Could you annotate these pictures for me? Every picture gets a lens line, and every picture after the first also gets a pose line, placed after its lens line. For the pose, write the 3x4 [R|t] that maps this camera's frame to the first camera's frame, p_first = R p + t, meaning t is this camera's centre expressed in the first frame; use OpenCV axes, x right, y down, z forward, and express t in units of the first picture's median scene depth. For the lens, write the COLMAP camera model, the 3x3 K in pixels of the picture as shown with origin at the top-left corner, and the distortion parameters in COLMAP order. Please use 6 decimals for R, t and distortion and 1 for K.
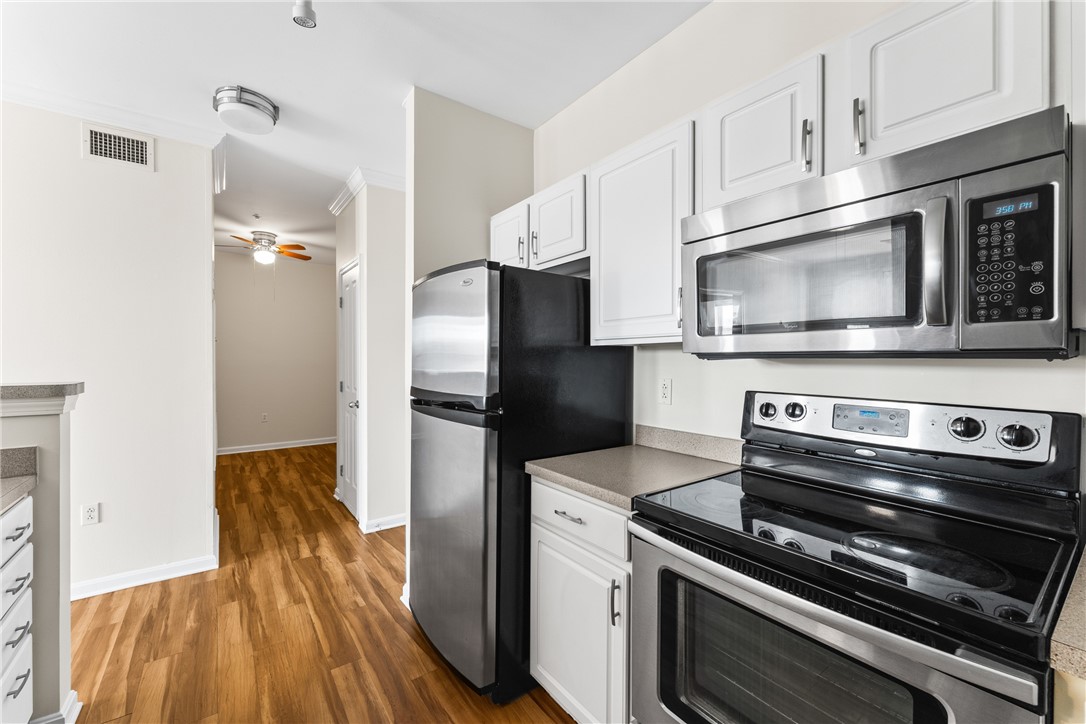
lens RADIAL K [[437.6, 0, 542.0], [0, 437.6, 361.4], [0, 0, 1]] dist [-0.001444, -0.000958]
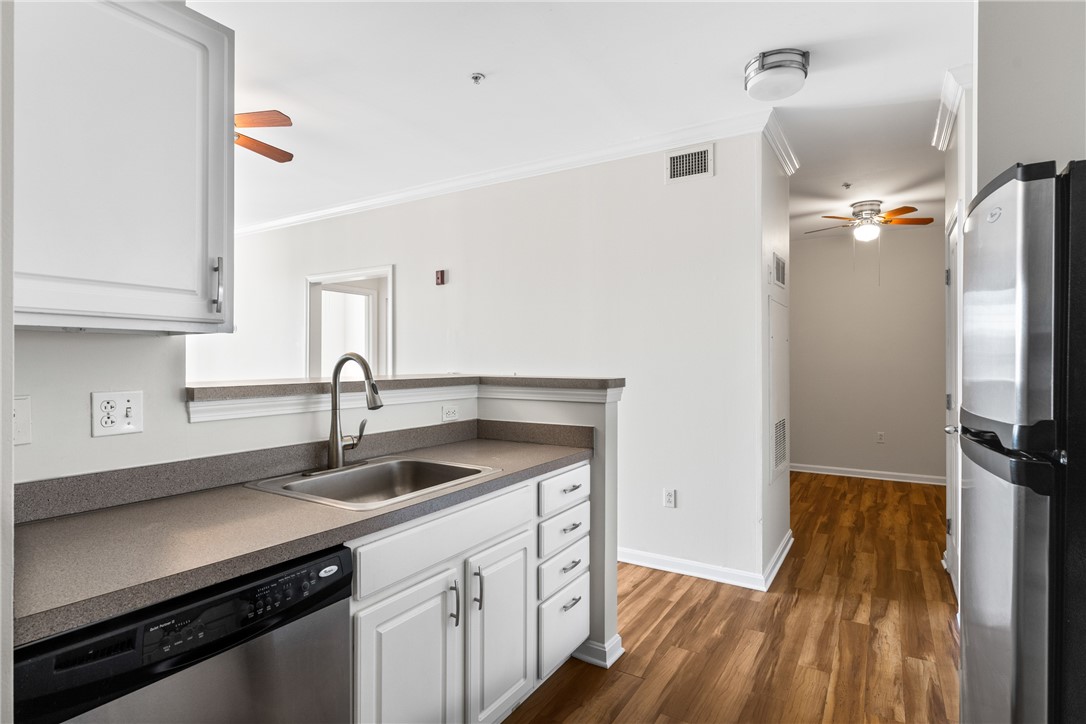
lens RADIAL K [[564.4, 0, 533.6], [0, 564.4, 363.3], [0, 0, 1]] dist [0.004137, -0.001569]
pose [[0.366948, 0.000994, -0.930241, 0.174890], [-0.007751, 0.999968, -0.001989, 0.007128], [0.930209, 0.007940, 0.366944, 0.124815]]
